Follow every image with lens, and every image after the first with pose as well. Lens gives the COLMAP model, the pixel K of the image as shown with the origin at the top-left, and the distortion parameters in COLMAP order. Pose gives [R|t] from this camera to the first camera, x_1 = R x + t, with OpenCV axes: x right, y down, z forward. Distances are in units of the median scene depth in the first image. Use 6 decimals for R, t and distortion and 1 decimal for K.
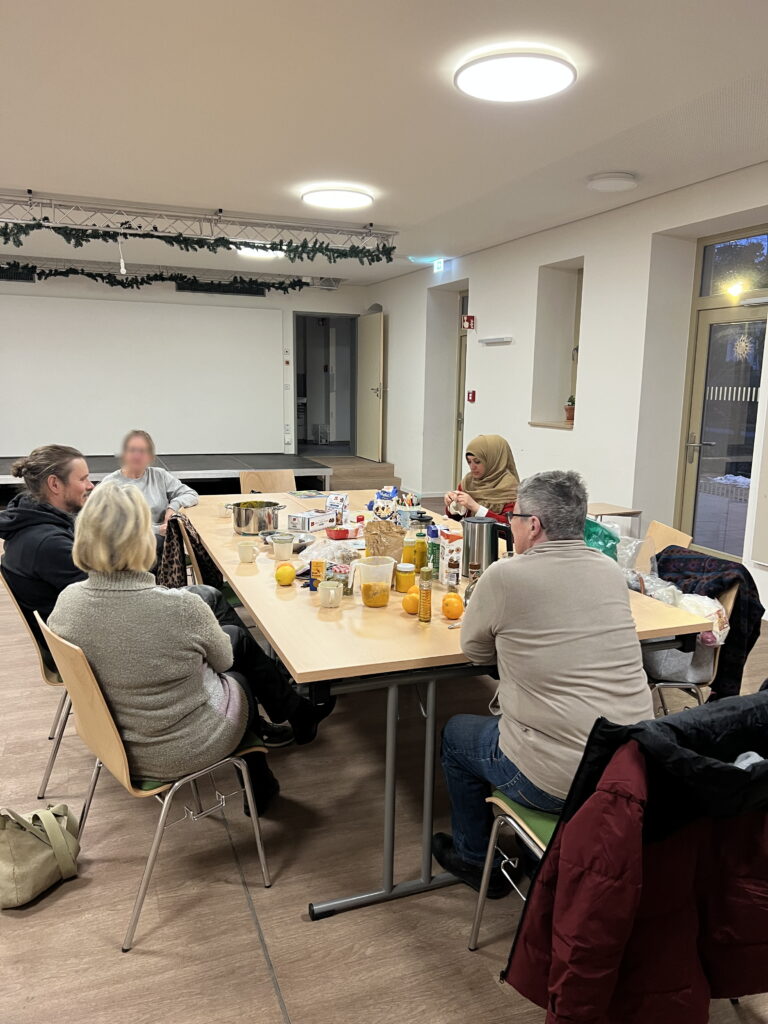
lens RADIAL K [[773.3, 0, 382.4], [0, 773.3, 511.8], [0, 0, 1]] dist [-0.005304, -0.004825]
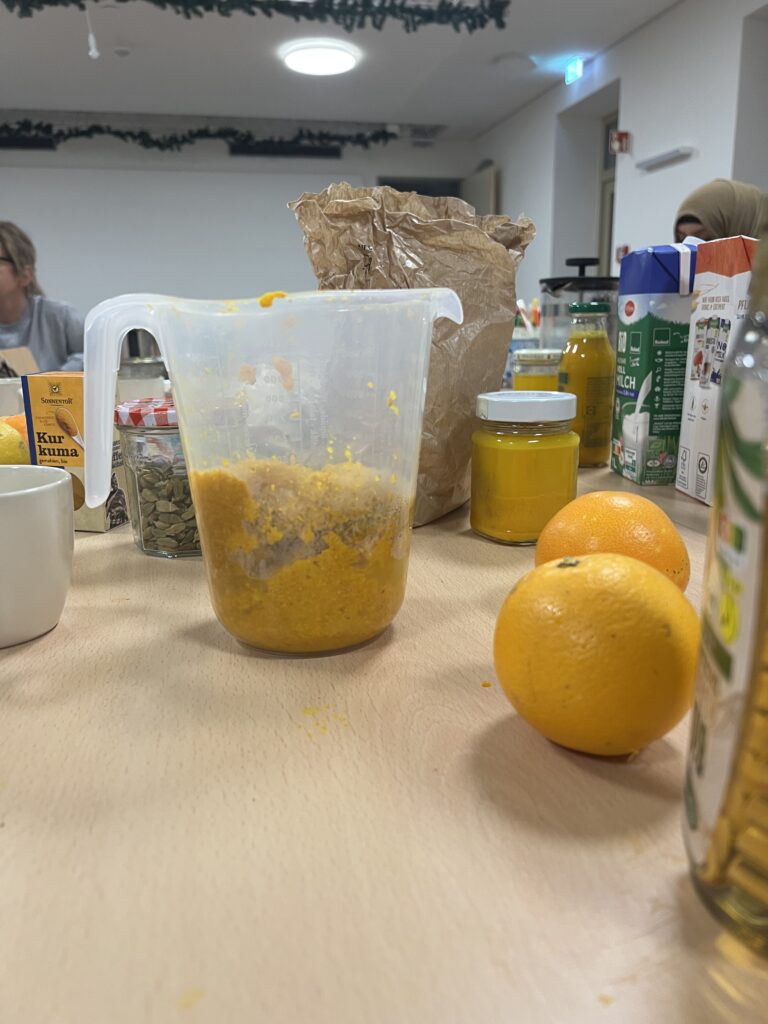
lens RADIAL K [[773.3, 0, 384.1], [0, 773.3, 514.6], [0, 0, 1]] dist [-0.005304, -0.004825]
pose [[0.989364, 0.007474, -0.145272, 0.008168], [0.003160, 0.997339, 0.072828, 0.028869], [0.145430, -0.072513, 0.986708, 0.279241]]
